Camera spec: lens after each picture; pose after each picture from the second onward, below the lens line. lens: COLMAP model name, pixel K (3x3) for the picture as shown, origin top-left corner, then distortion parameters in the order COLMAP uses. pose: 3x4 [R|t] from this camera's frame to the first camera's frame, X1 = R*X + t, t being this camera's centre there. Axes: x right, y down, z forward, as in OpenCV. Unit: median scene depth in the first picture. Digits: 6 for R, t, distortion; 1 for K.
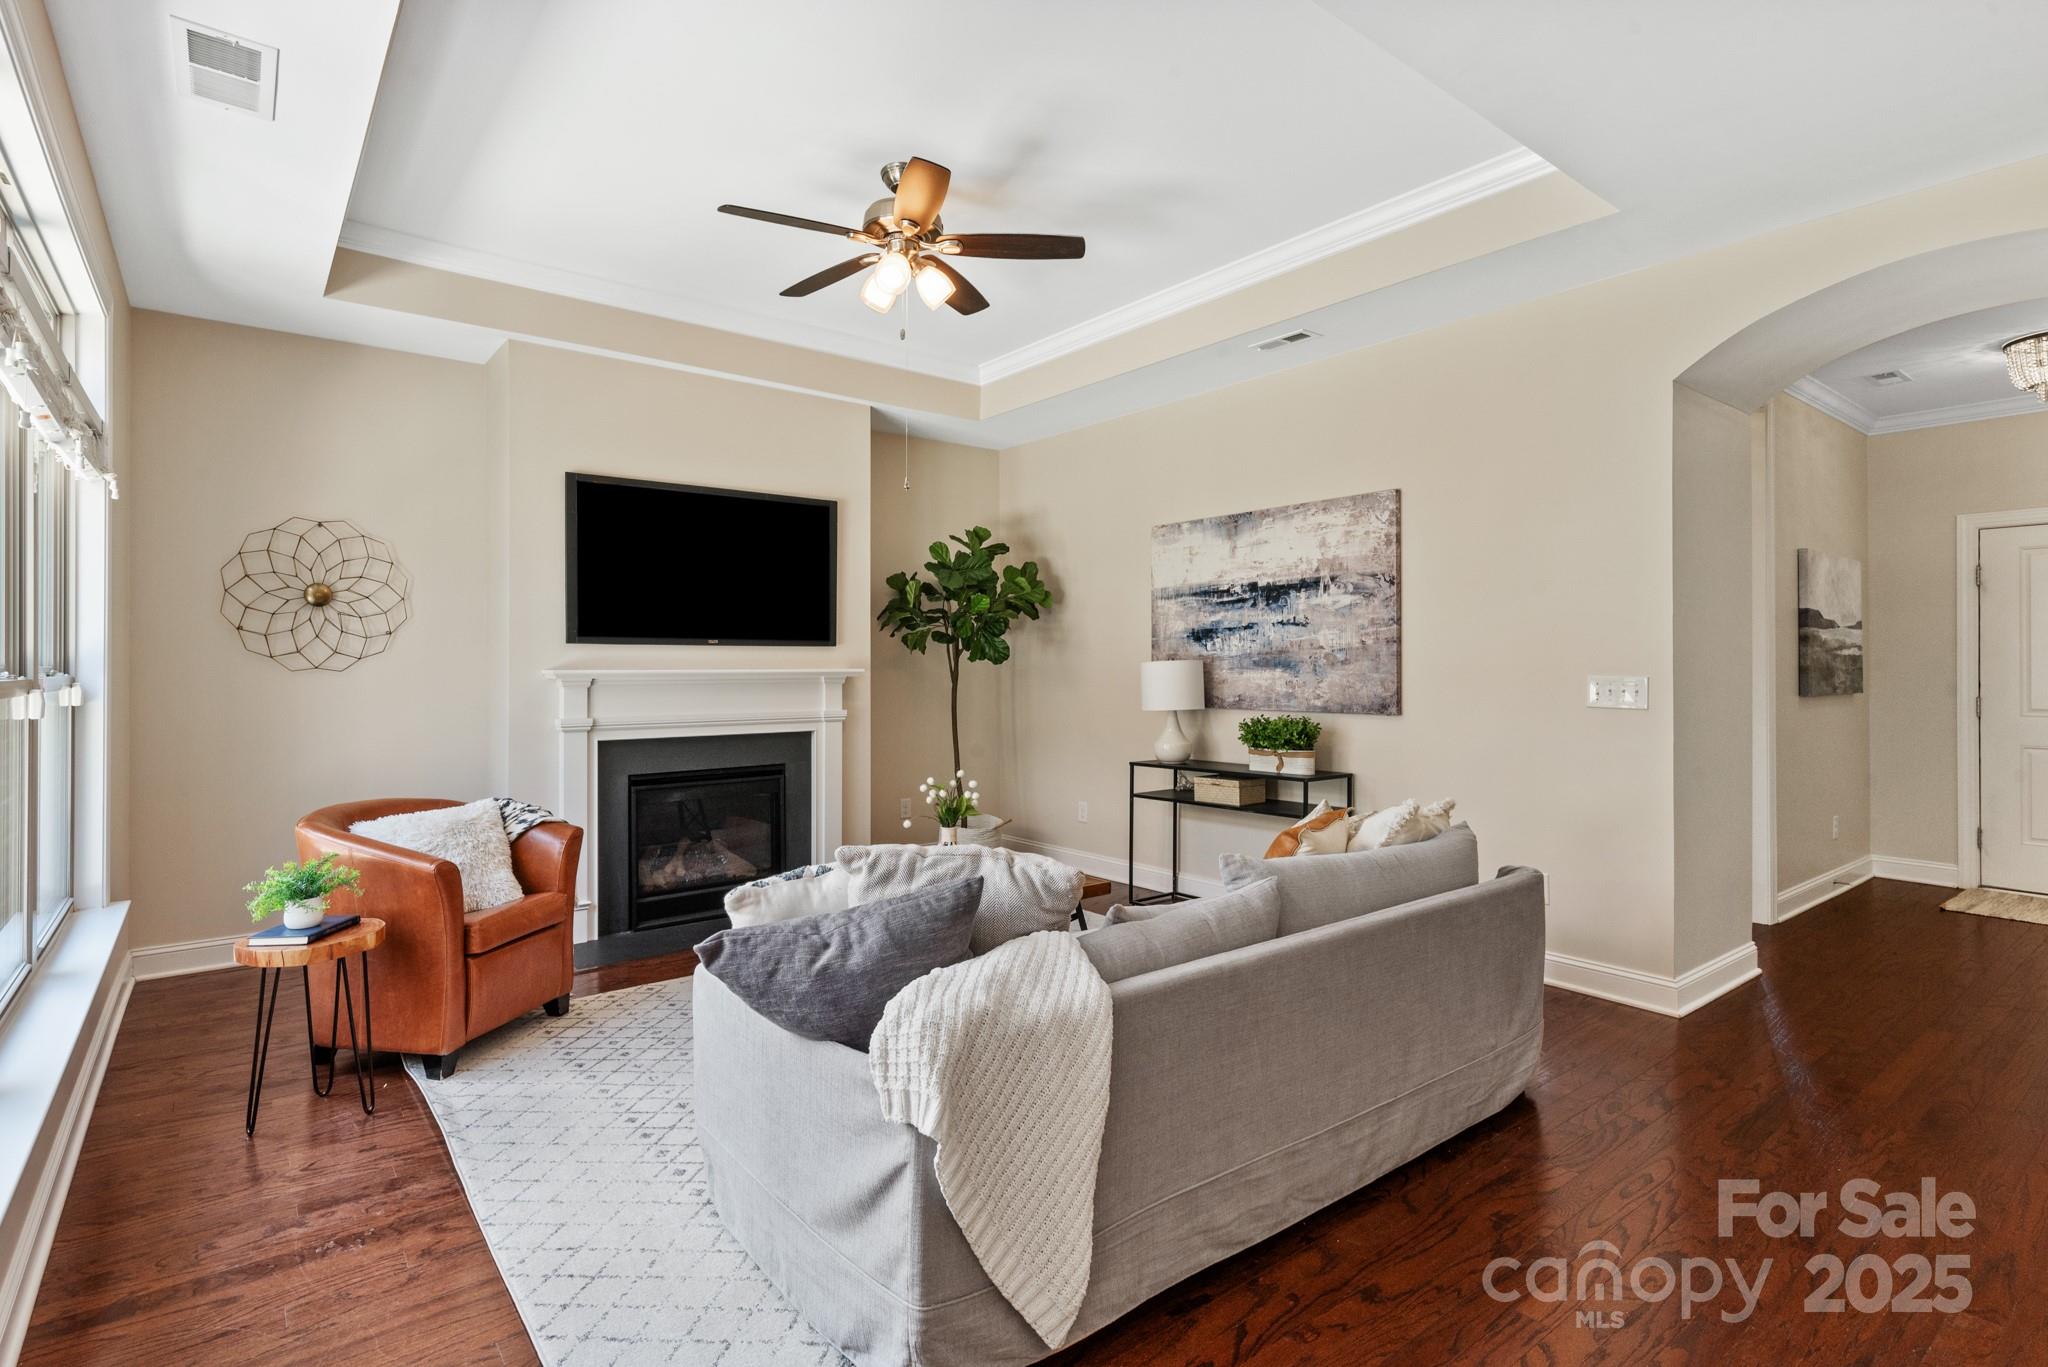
lens RADIAL K [[987.2, 0, 1021.8], [0, 987.2, 661.7], [0, 0, 1]] dist [0.009134, -0.002841]
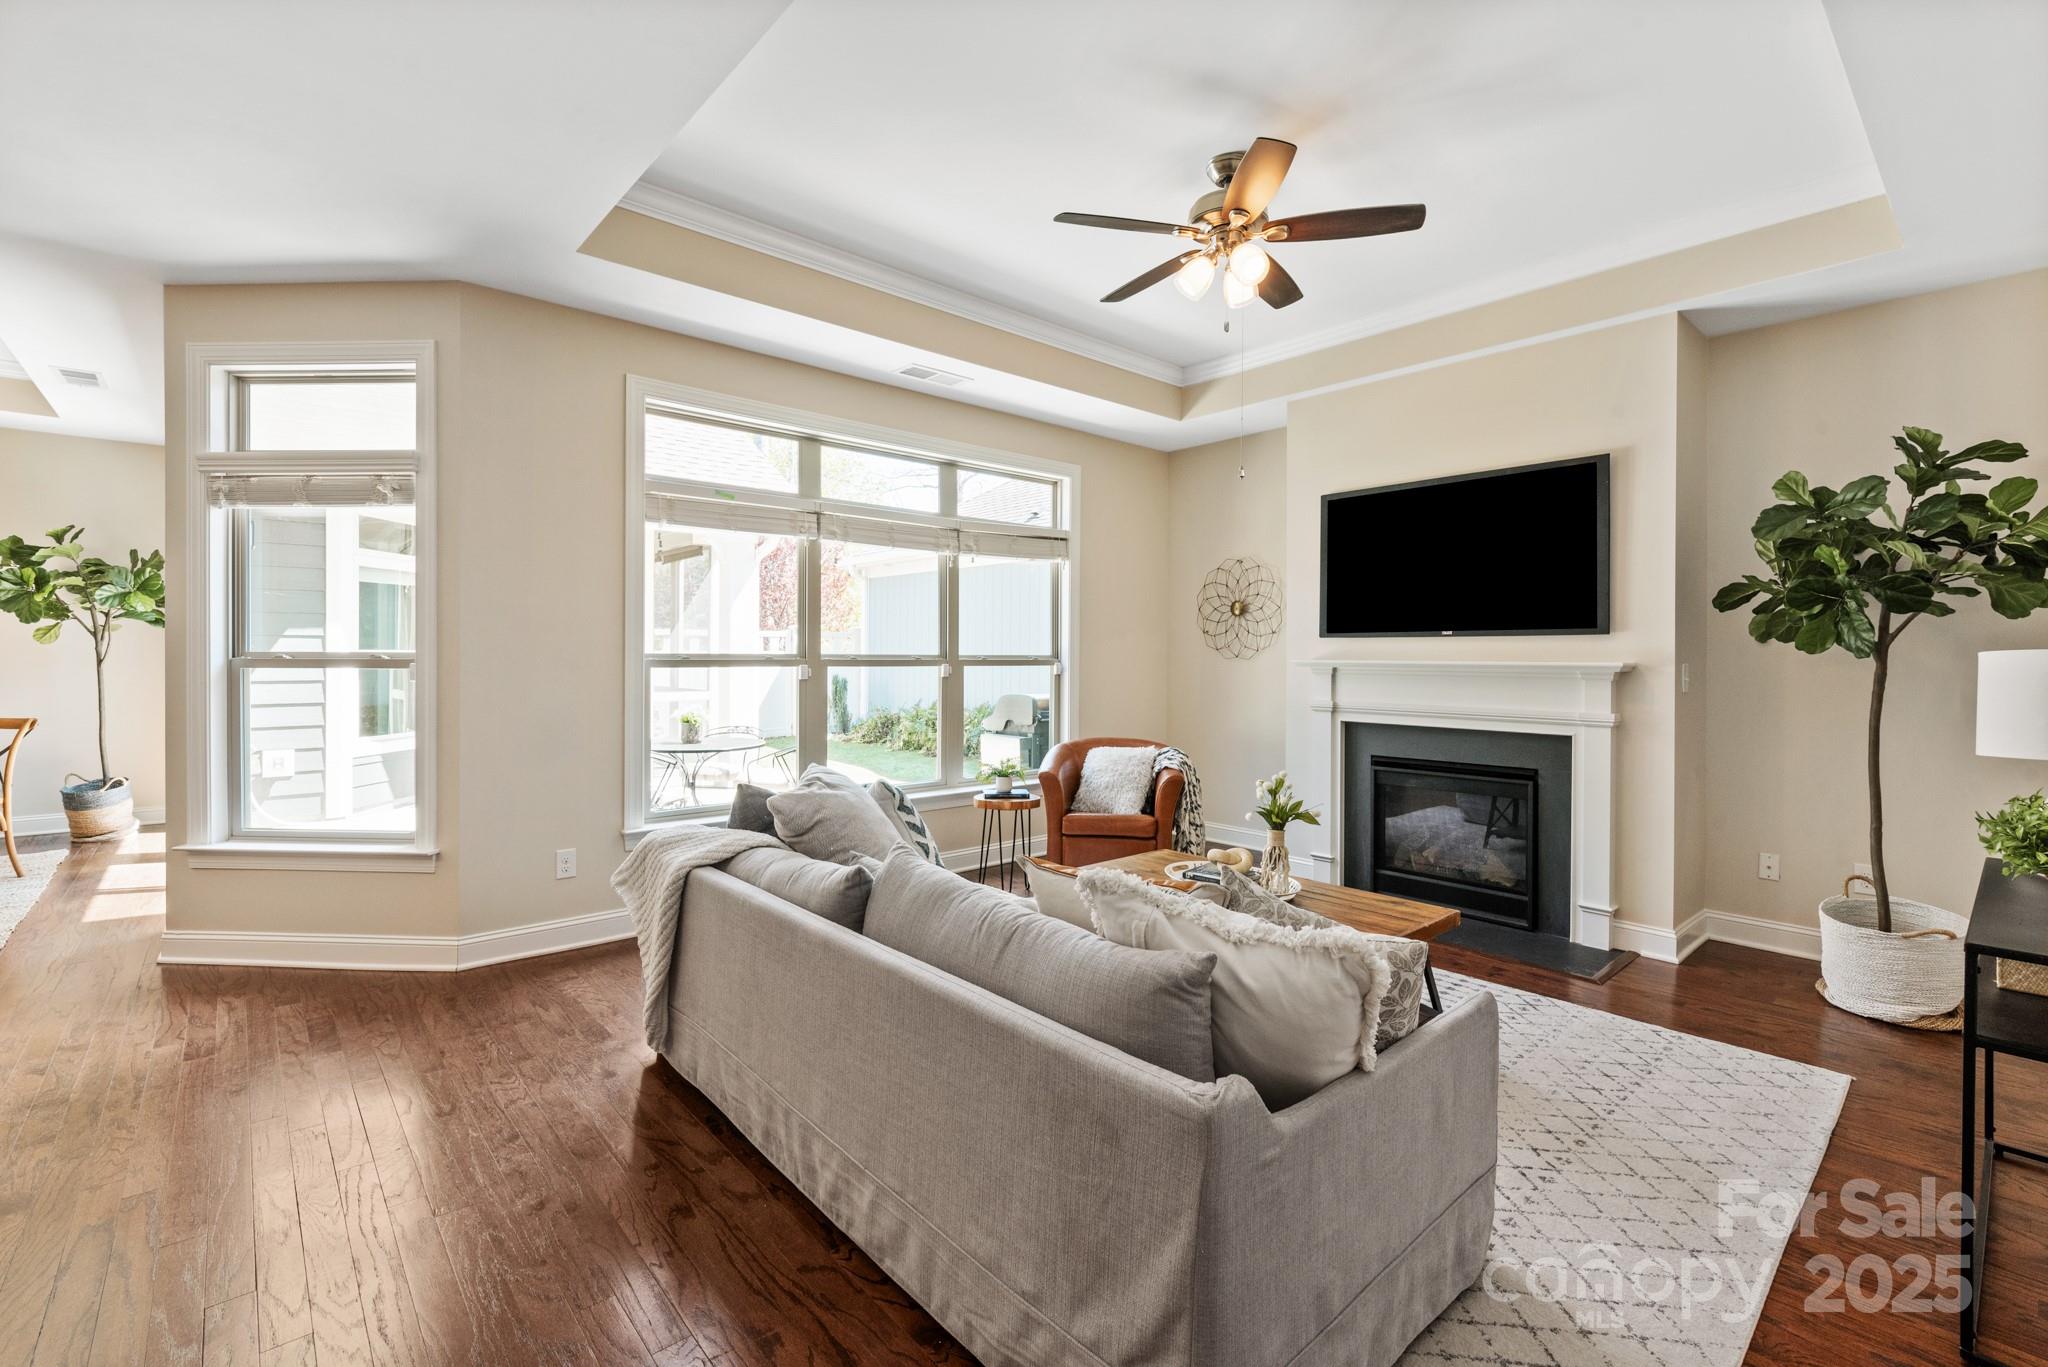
lens RADIAL K [[900.7, 0, 1035.5], [0, 900.7, 659.6], [0, 0, 1]] dist [0.000401, 0.000089]
pose [[0.065617, 0.006561, -0.997823, 0.603965], [-0.000919, 0.999978, 0.006514, 0.001630], [0.997844, 0.000489, 0.065622, 0.575388]]
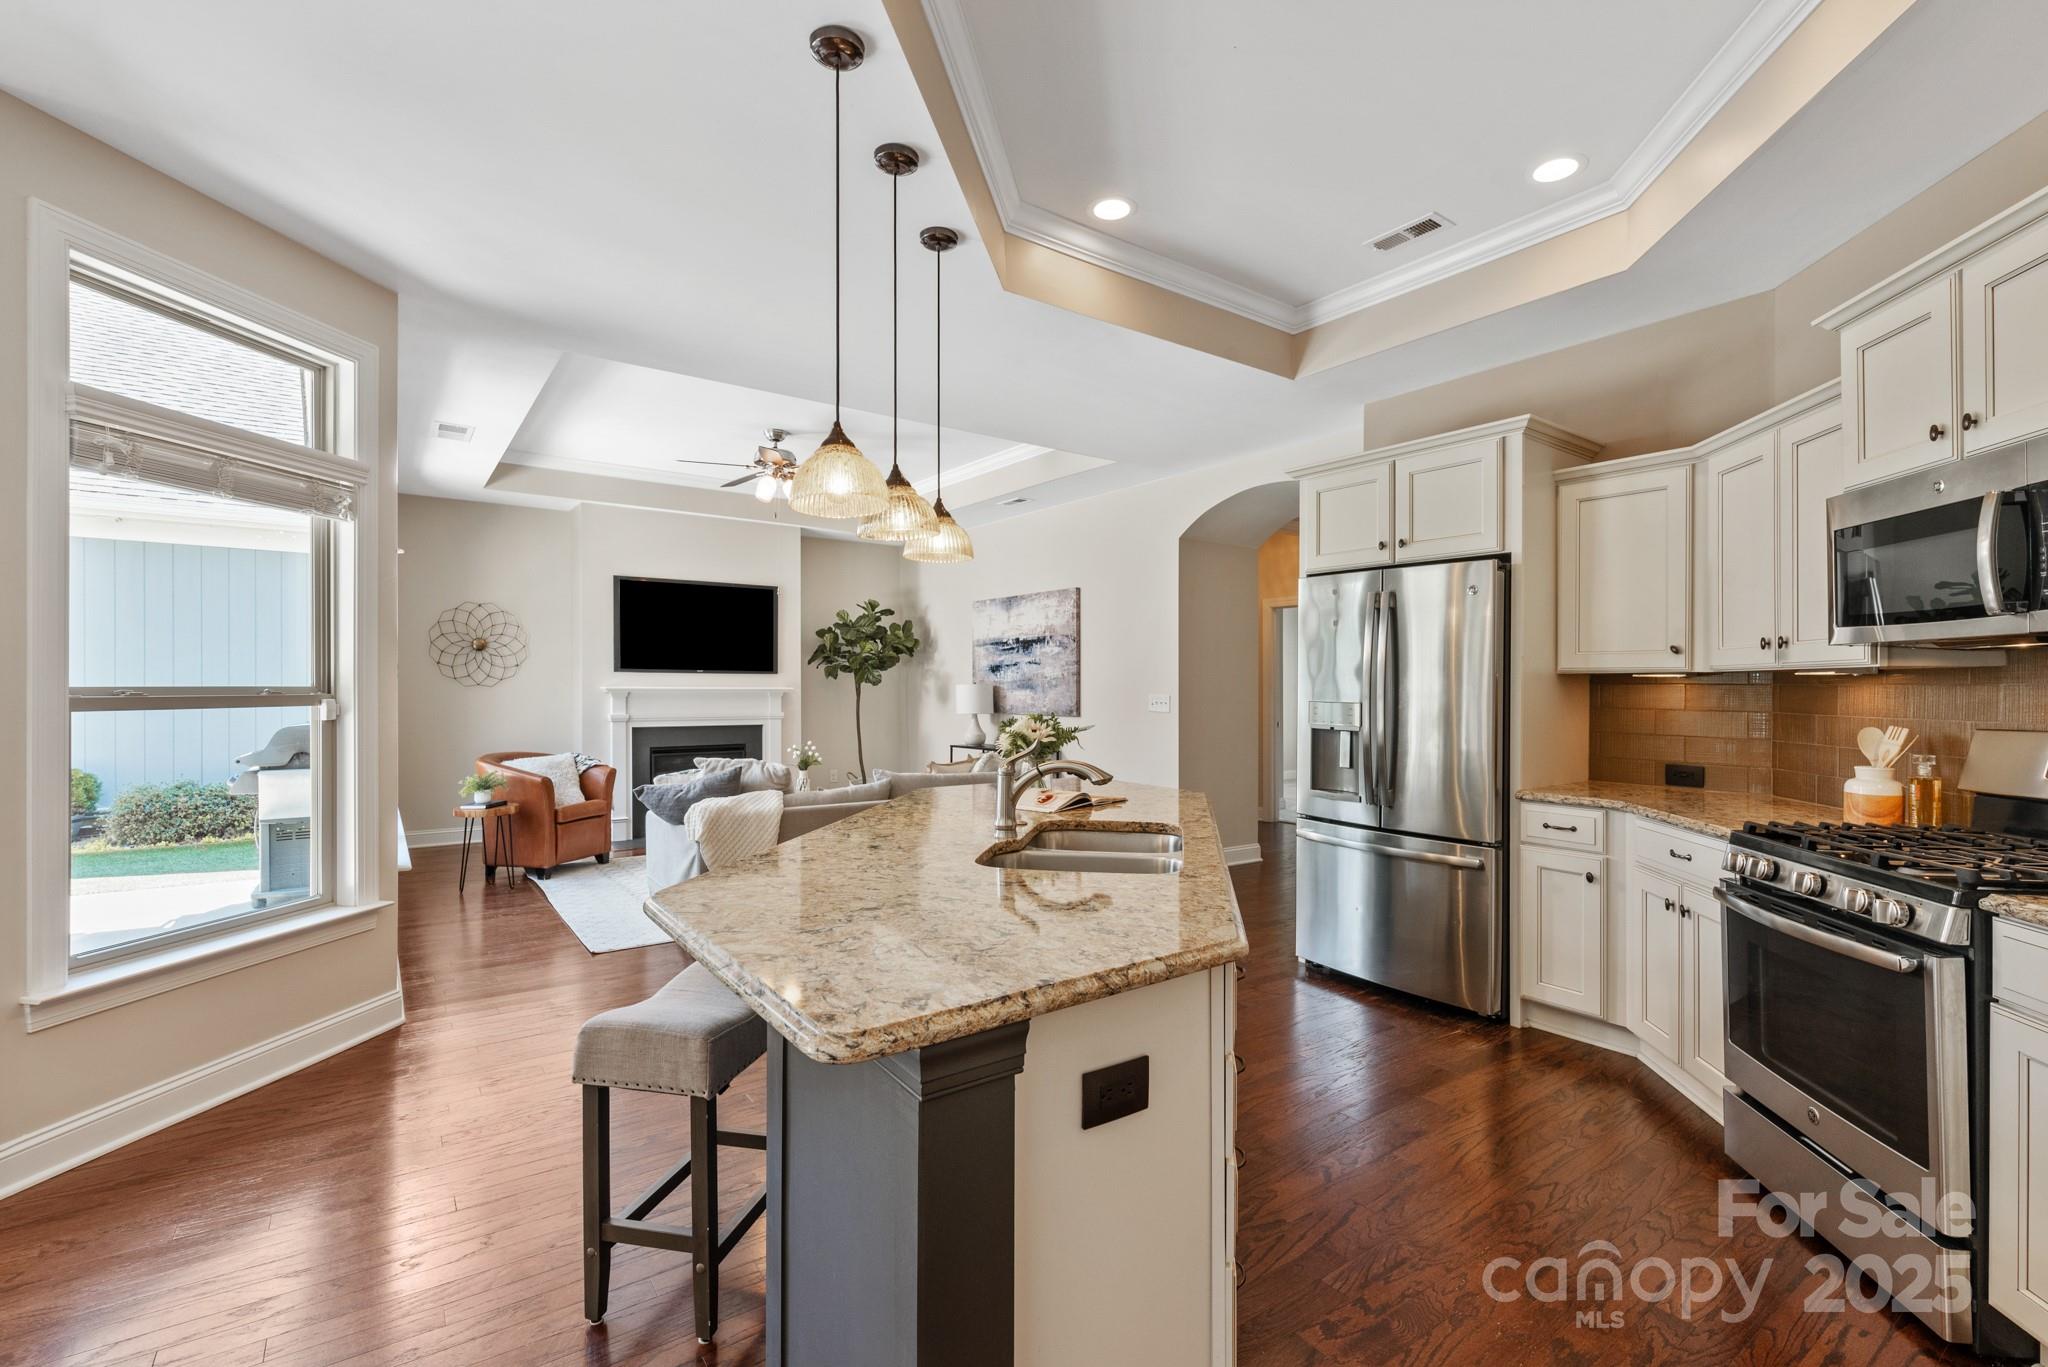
lens RADIAL K [[900.7, 0, 1033.4], [0, 900.7, 699.5], [0, 0, 1]] dist [0.000401, 0.000089]
pose [[0.999227, 0.008279, -0.038439, 0.350134], [-0.007531, 0.999781, 0.019545, -0.006058], [0.038592, -0.019240, 0.999070, -0.580261]]
